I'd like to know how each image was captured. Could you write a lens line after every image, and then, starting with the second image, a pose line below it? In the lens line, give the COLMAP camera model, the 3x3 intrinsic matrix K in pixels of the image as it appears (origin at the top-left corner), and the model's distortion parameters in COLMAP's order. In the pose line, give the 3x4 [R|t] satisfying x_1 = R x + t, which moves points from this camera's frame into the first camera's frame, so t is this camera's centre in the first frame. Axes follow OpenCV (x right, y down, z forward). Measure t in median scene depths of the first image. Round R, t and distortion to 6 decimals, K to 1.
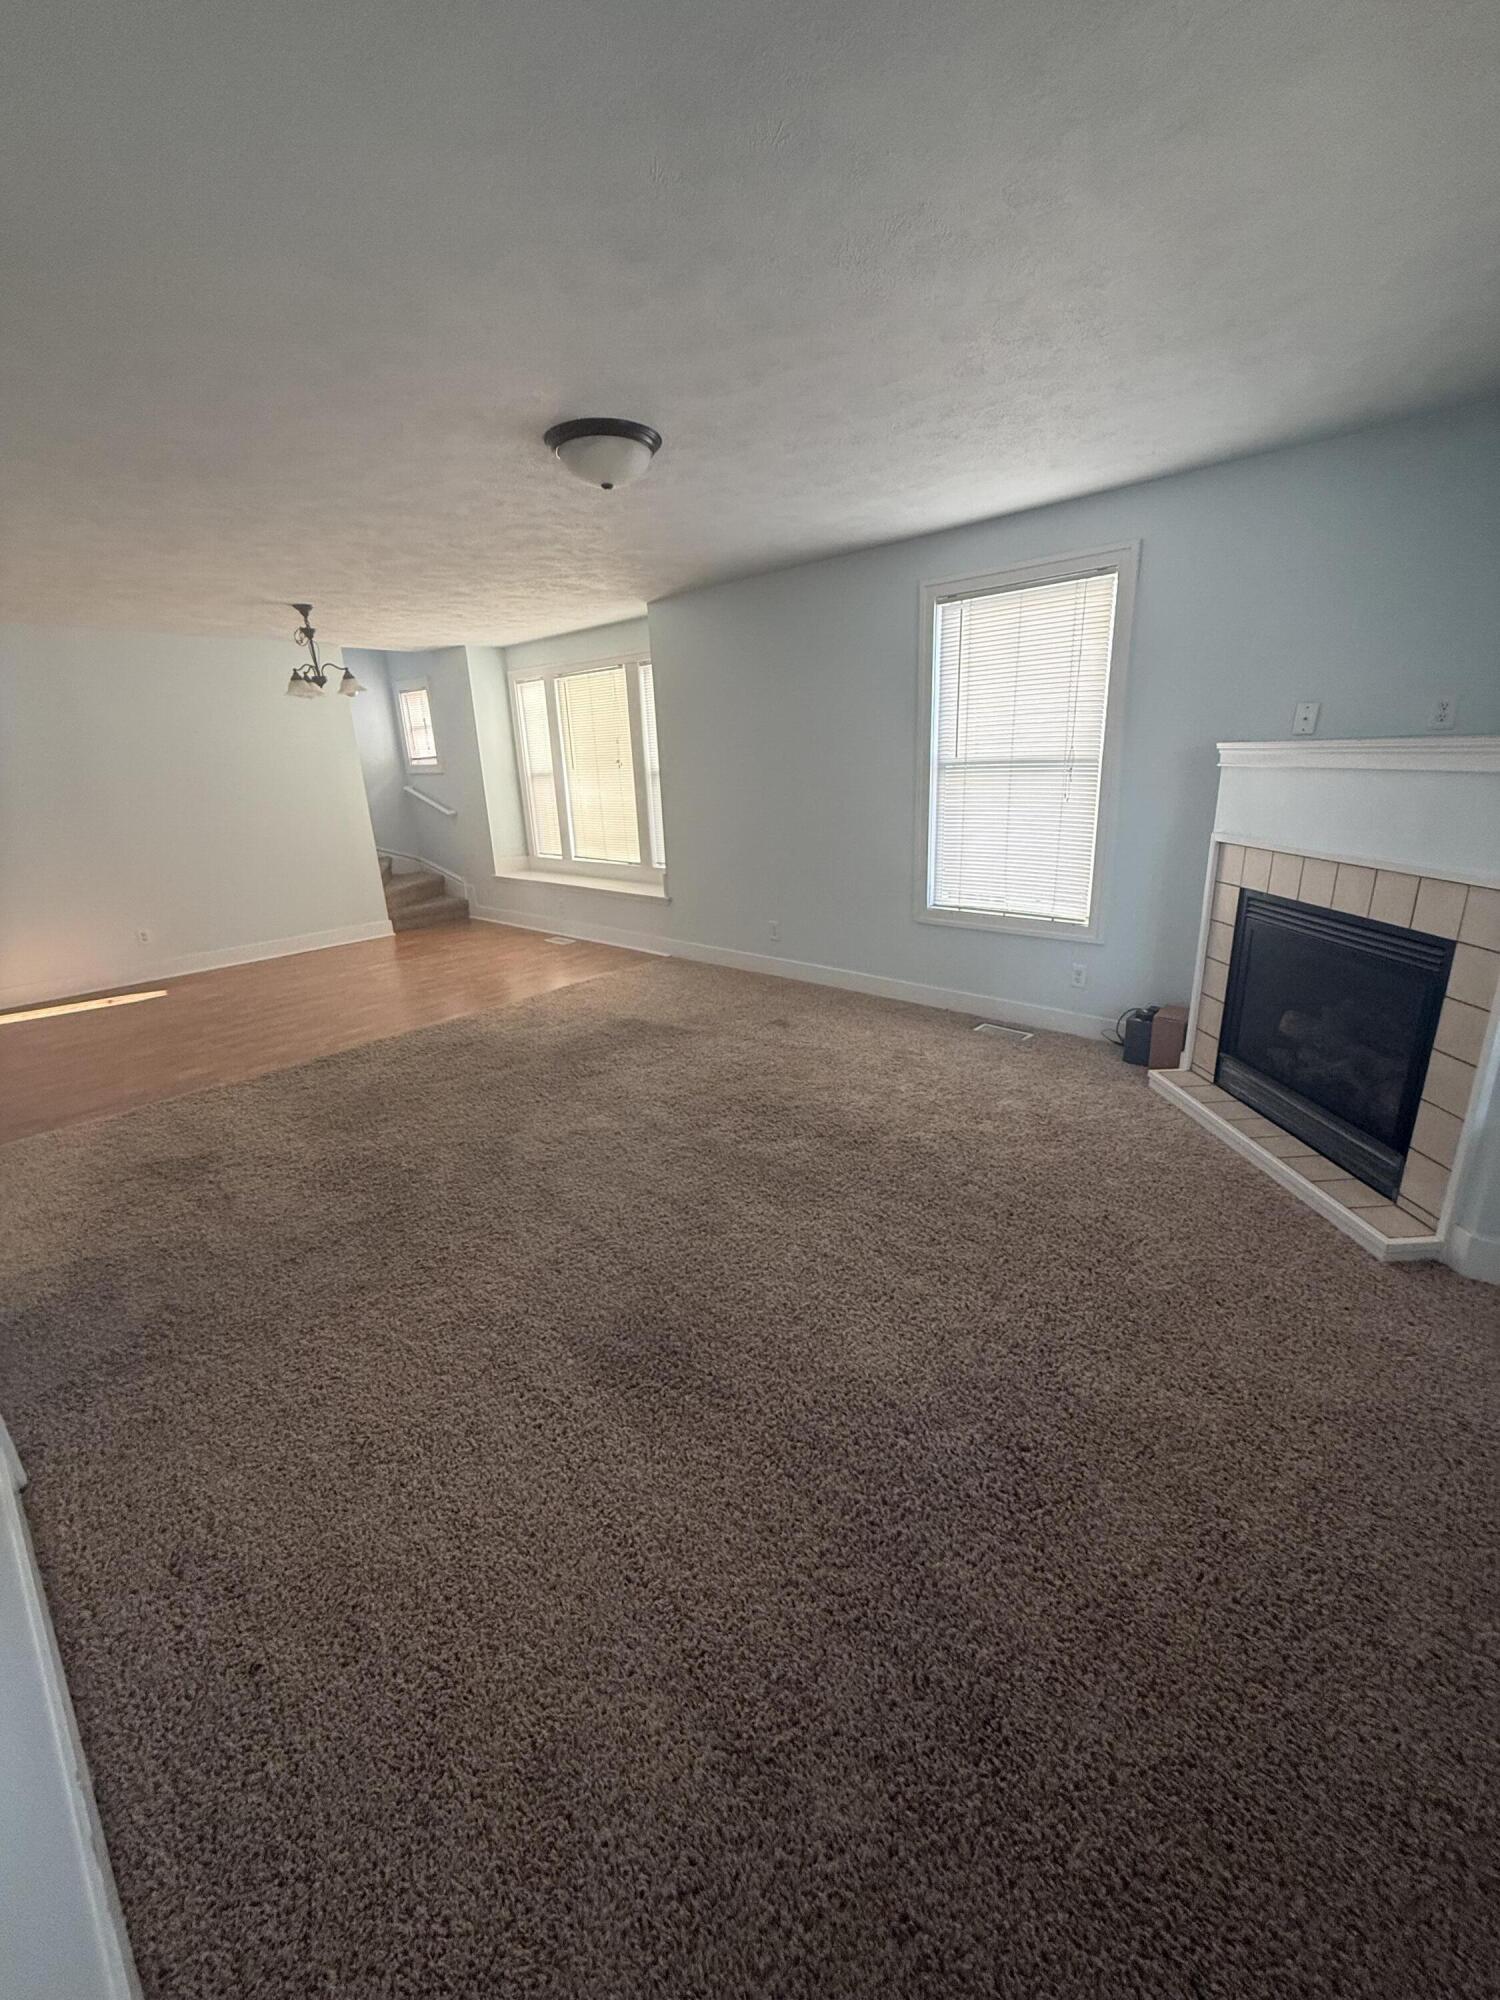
lens RADIAL K [[791.8, 0, 756.8], [0, 791.8, 994.6], [0, 0, 1]] dist [-0.001229, 0.000001]
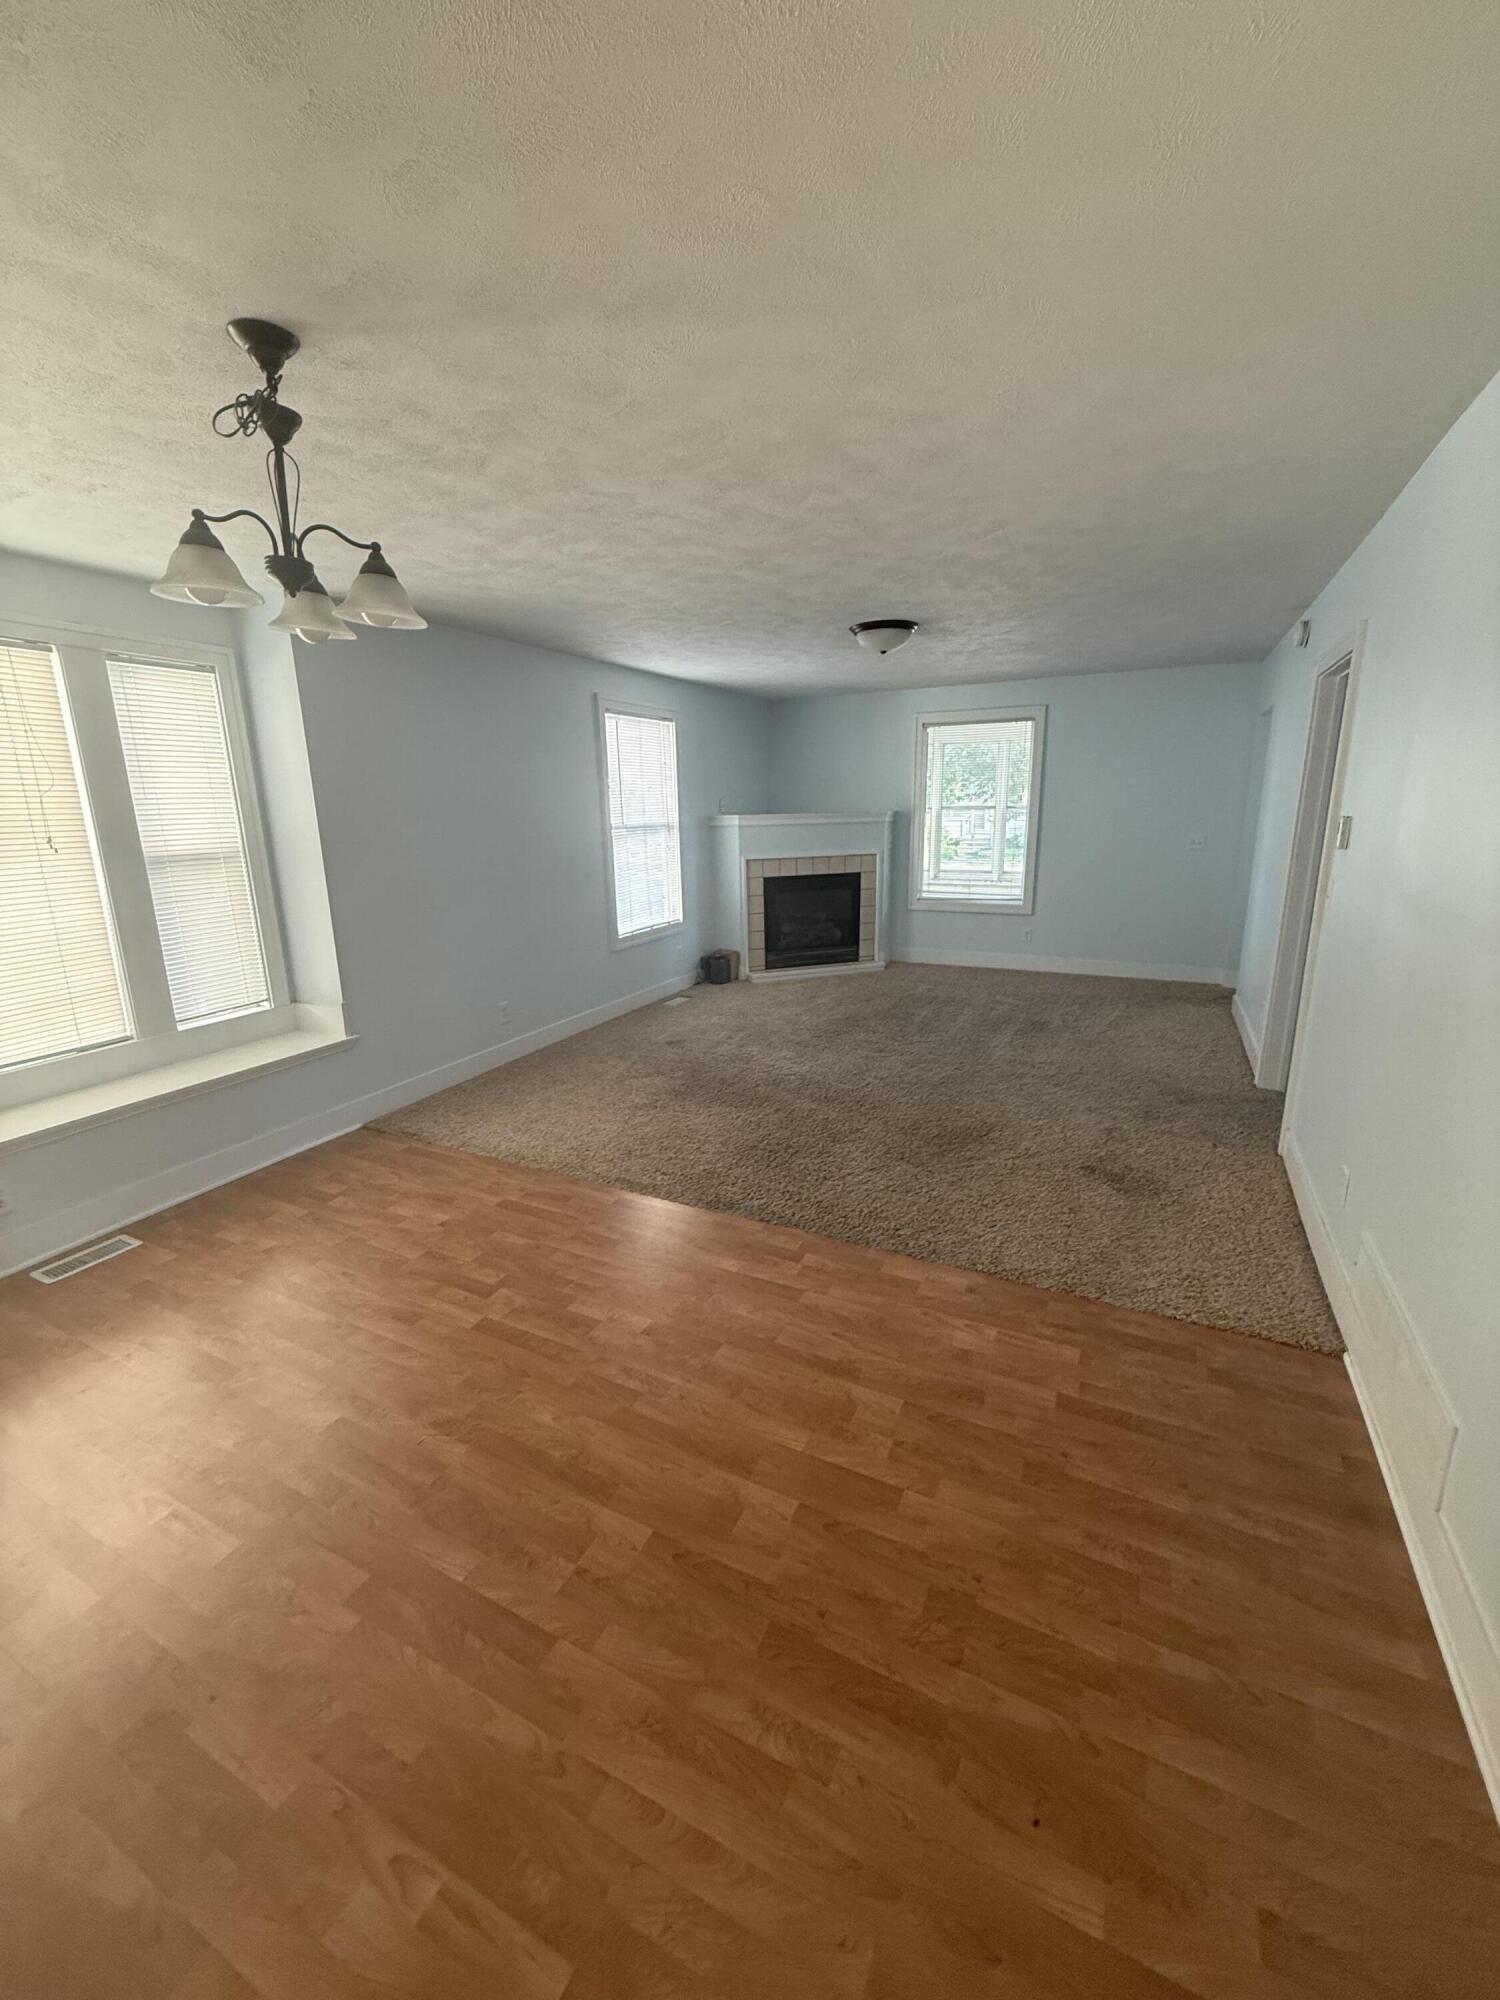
lens RADIAL K [[791.8, 0, 756.8], [0, 791.8, 994.6], [0, 0, 1]] dist [-0.001229, 0.000001]
pose [[-0.279441, -0.179404, 0.943253, -1.220439], [0.307975, 0.913735, 0.265028, -0.336242], [-0.909431, 0.364559, -0.200083, 1.223251]]
